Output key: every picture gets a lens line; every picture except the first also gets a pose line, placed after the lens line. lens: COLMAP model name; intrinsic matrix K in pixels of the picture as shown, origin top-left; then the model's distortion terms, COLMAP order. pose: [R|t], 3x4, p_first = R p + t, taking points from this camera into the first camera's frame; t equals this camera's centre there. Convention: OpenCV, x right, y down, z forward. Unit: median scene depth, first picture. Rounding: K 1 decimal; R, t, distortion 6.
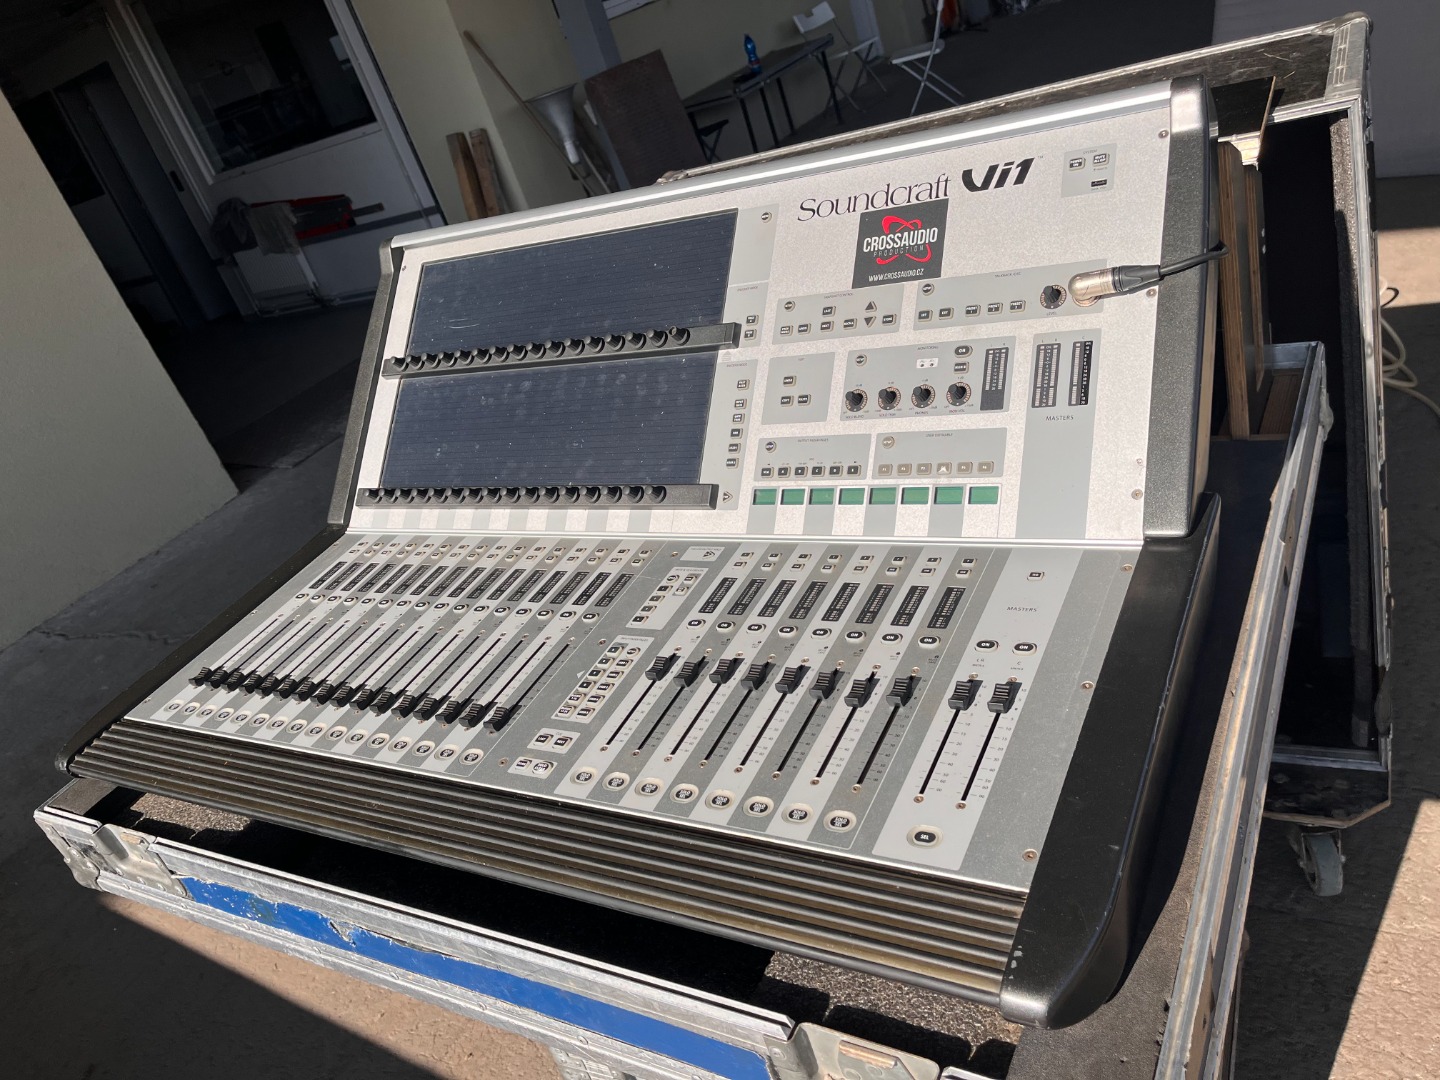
lens RADIAL K [[1101.1, 0, 716.9], [0, 1101.1, 536.4], [0, 0, 1]] dist [0.023162, 0.003332]
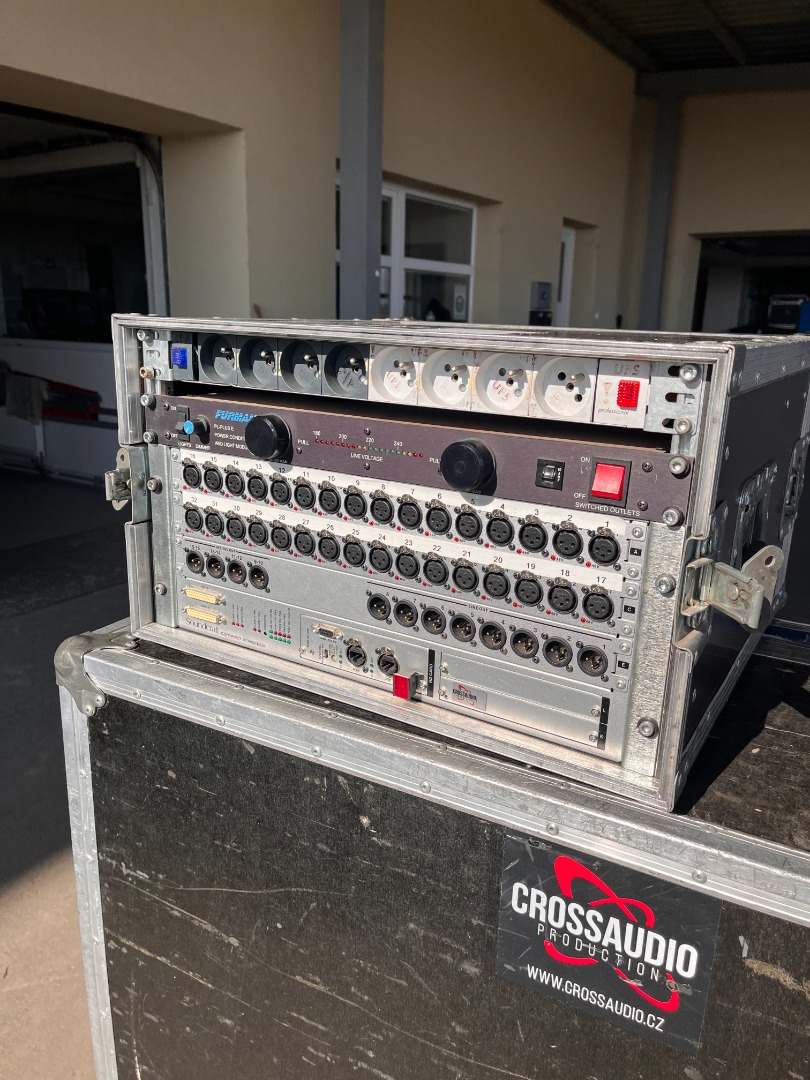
lens RADIAL K [[834.5, 0, 405.0], [0, 834.5, 540.0], [0, 0, 1]] dist [0.008197, -0.002223]
pose [[0.942663, 0.328318, 0.059955, -0.046824], [-0.307275, 0.923891, -0.228052, -0.074375], [-0.130265, 0.196553, 0.971801, 0.170674]]
